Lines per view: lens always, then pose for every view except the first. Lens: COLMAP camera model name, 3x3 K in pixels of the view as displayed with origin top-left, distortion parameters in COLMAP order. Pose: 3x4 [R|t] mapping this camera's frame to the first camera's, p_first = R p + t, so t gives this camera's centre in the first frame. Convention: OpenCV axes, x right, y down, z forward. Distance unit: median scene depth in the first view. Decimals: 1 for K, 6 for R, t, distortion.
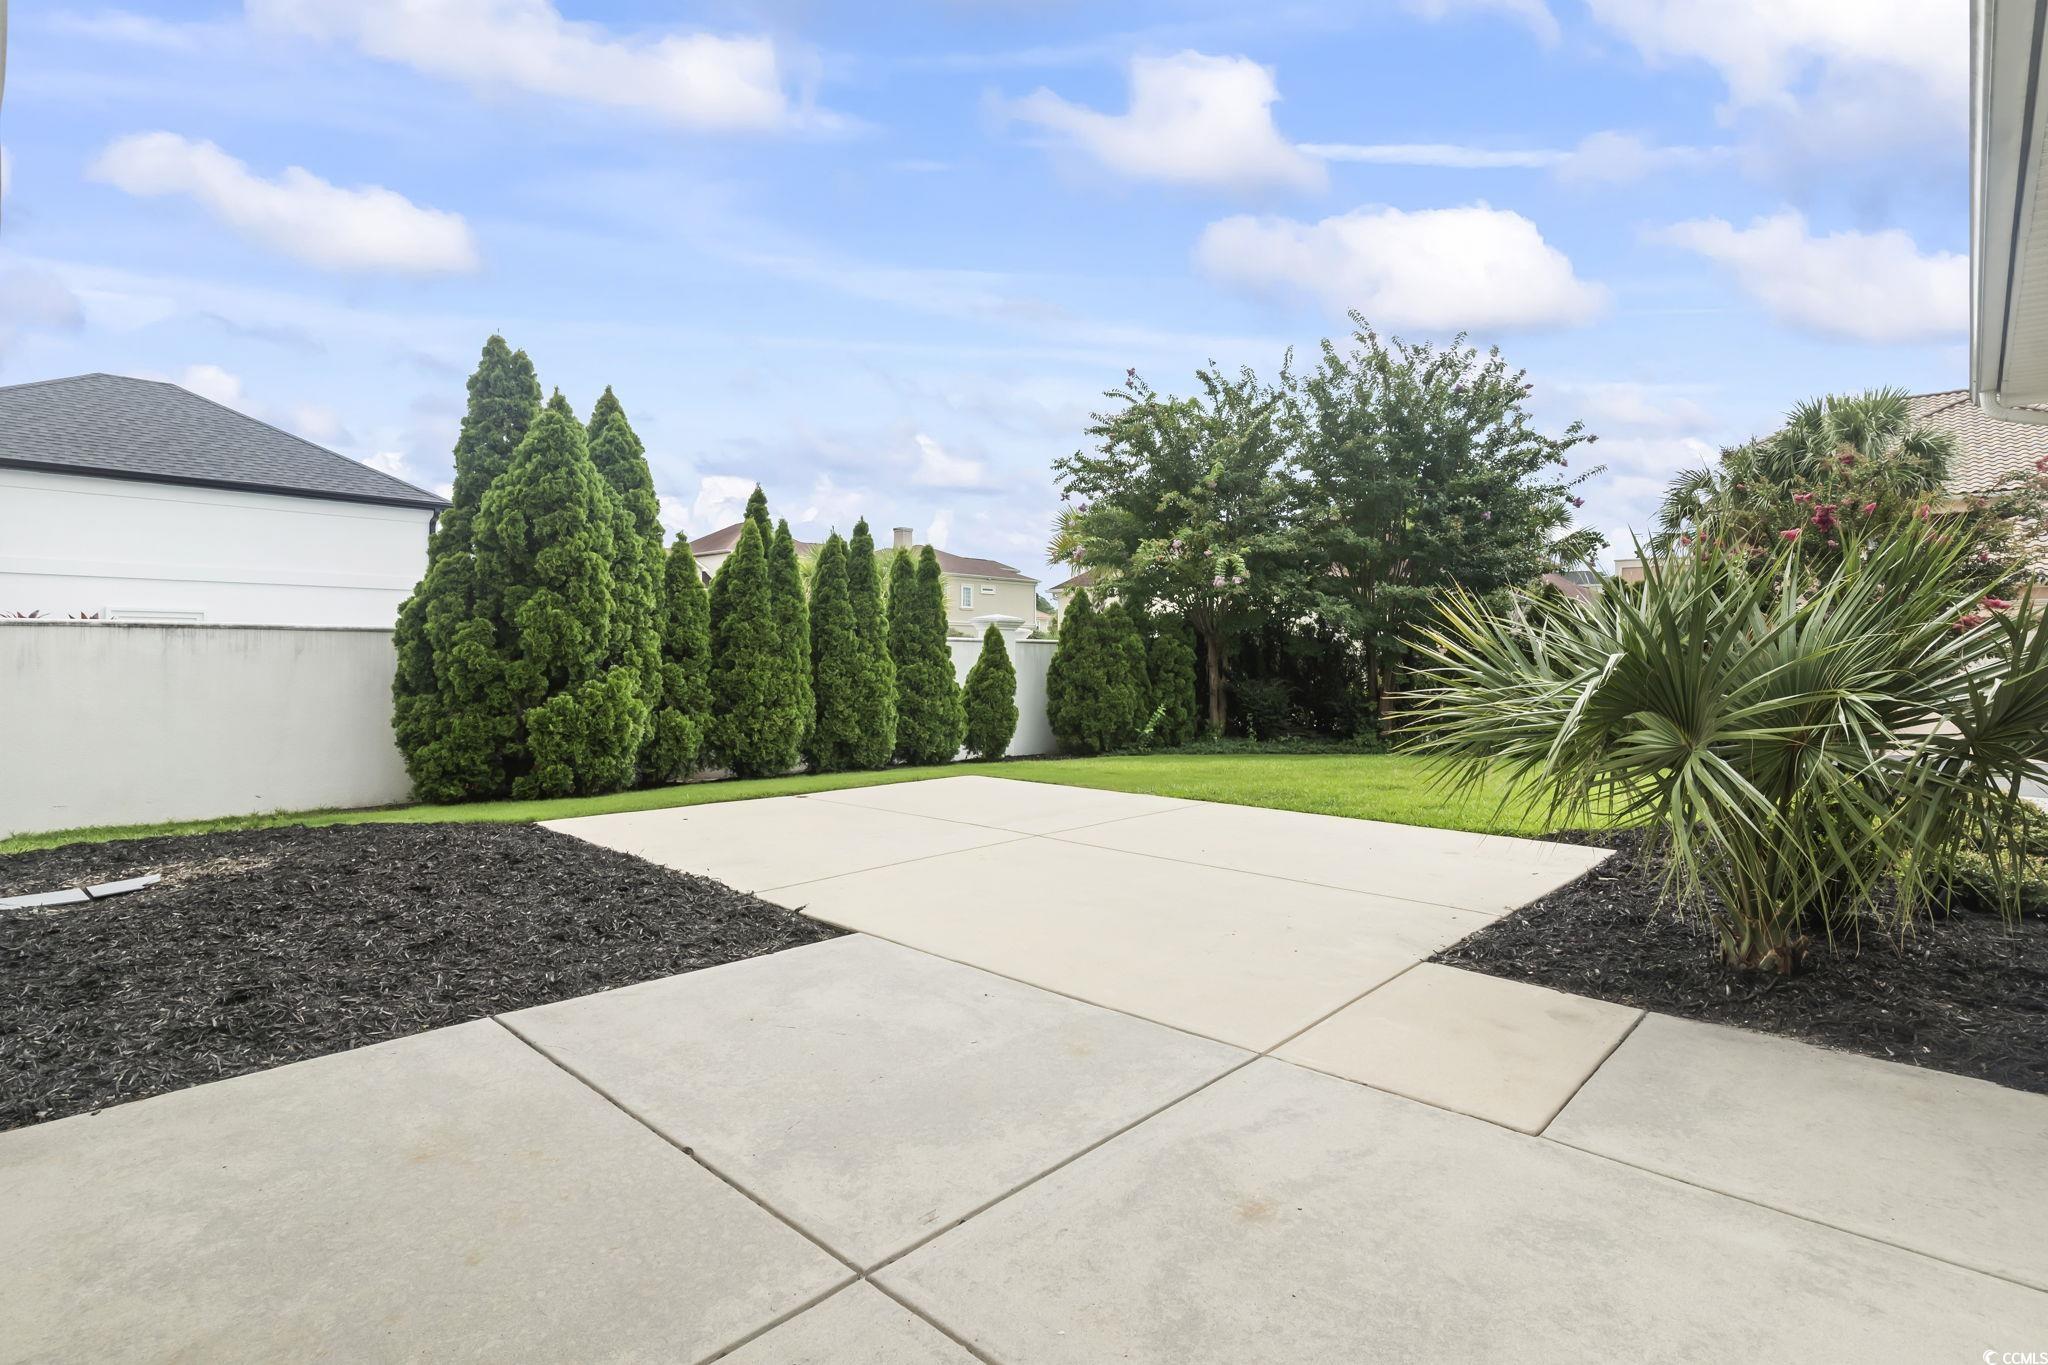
lens RADIAL K [[990.3, 0, 1019.0], [0, 990.3, 673.6], [0, 0, 1]] dist [0.002513, -0.000155]
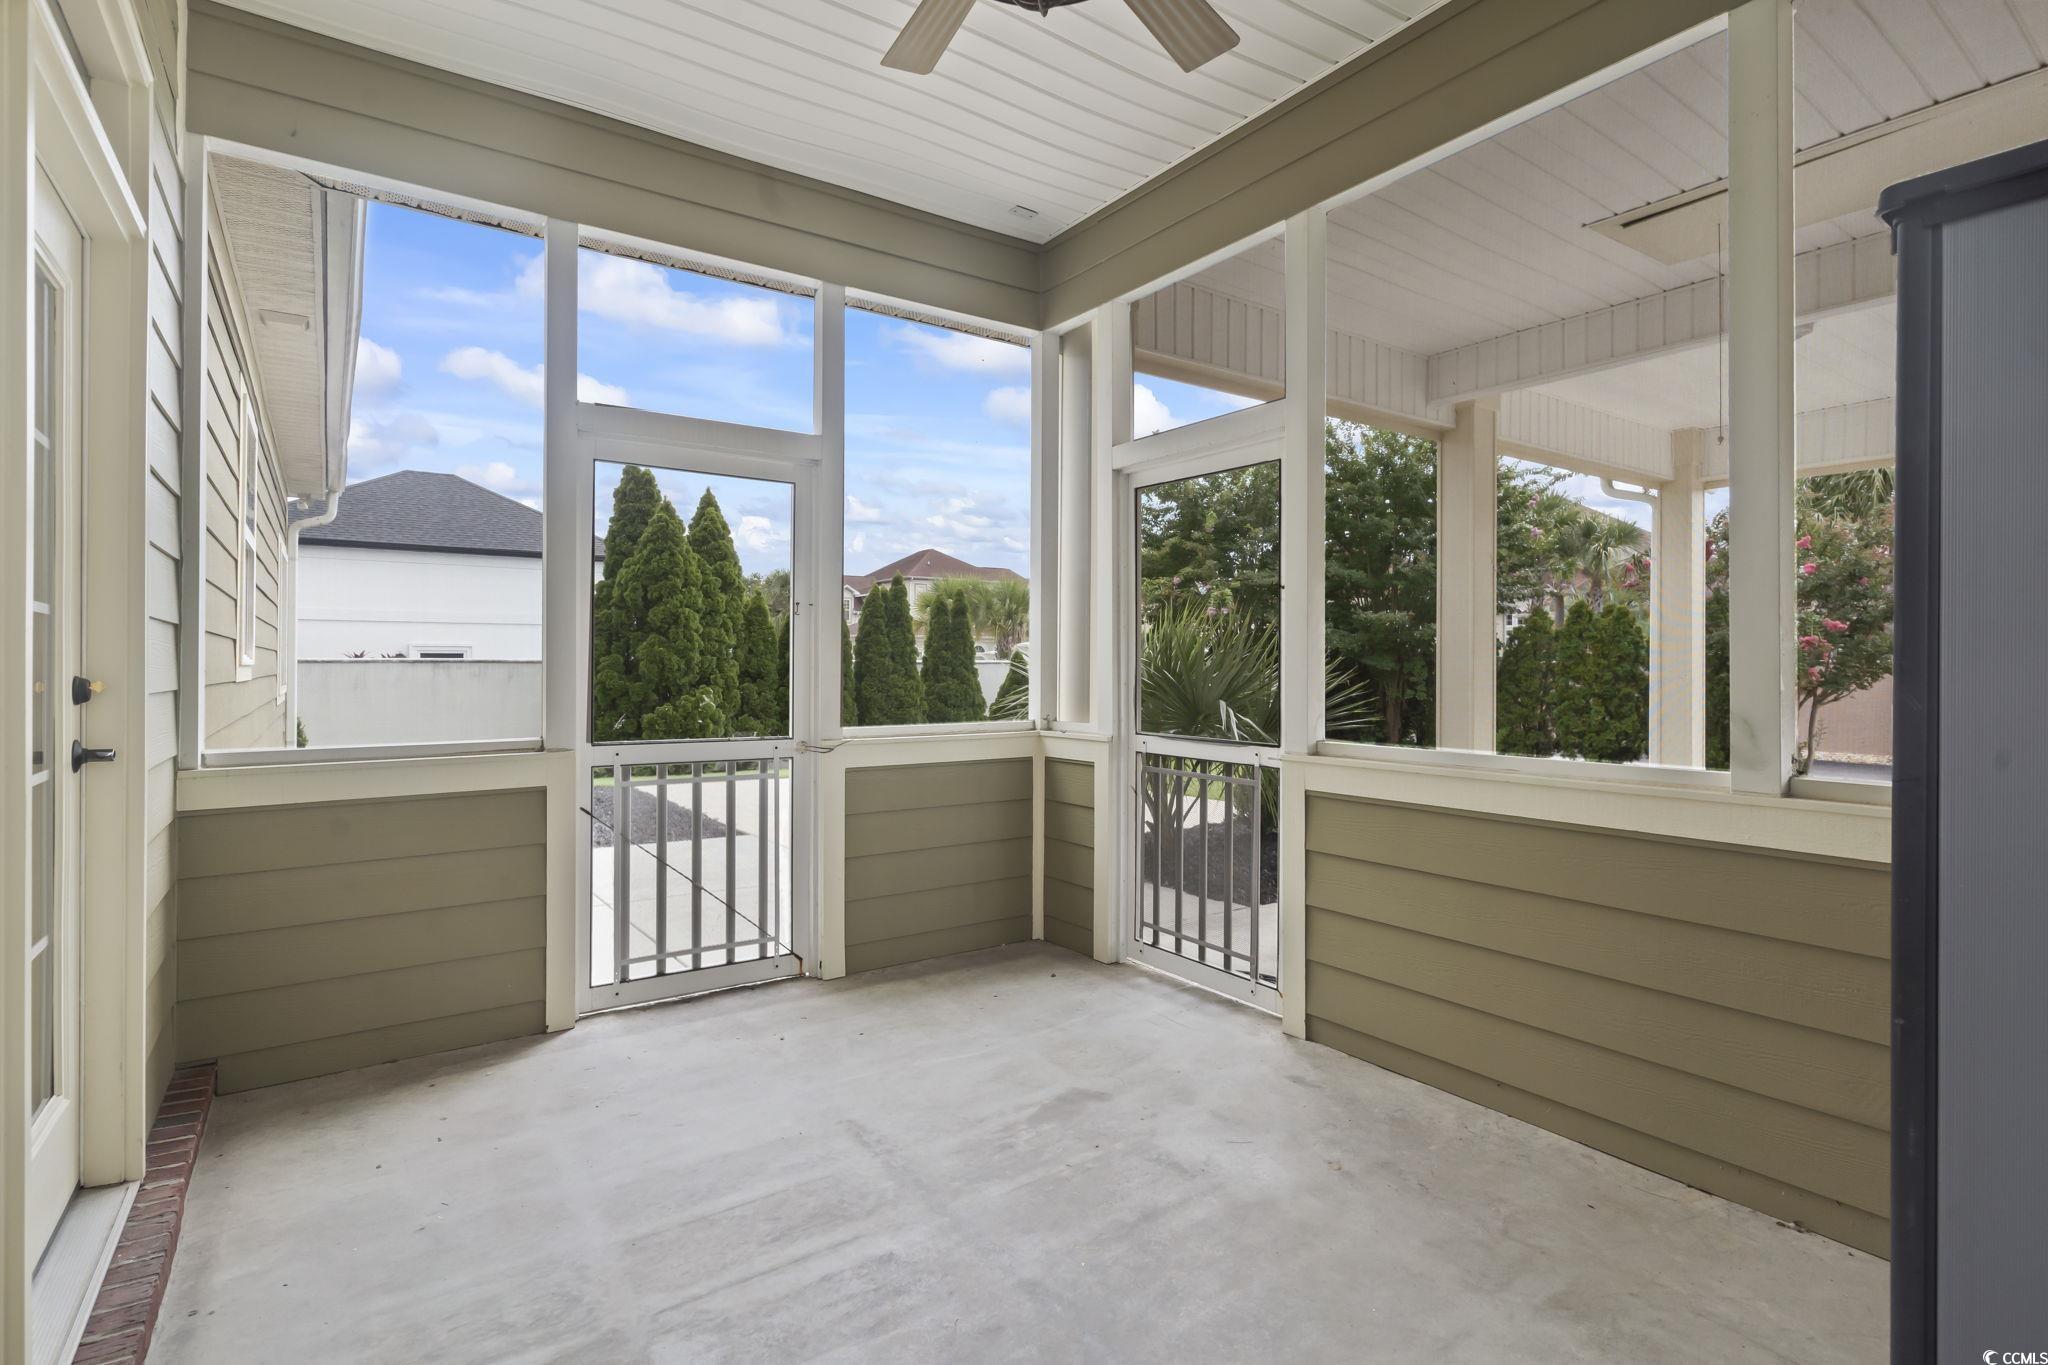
lens RADIAL K [[990.3, 0, 1028.3], [0, 990.3, 680.1], [0, 0, 1]] dist [0.002513, -0.000155]
pose [[0.981127, -0.004566, -0.193309, 0.333061], [0.002849, 0.999954, -0.009160, -0.000884], [0.193341, 0.008436, 0.981095, -0.324589]]
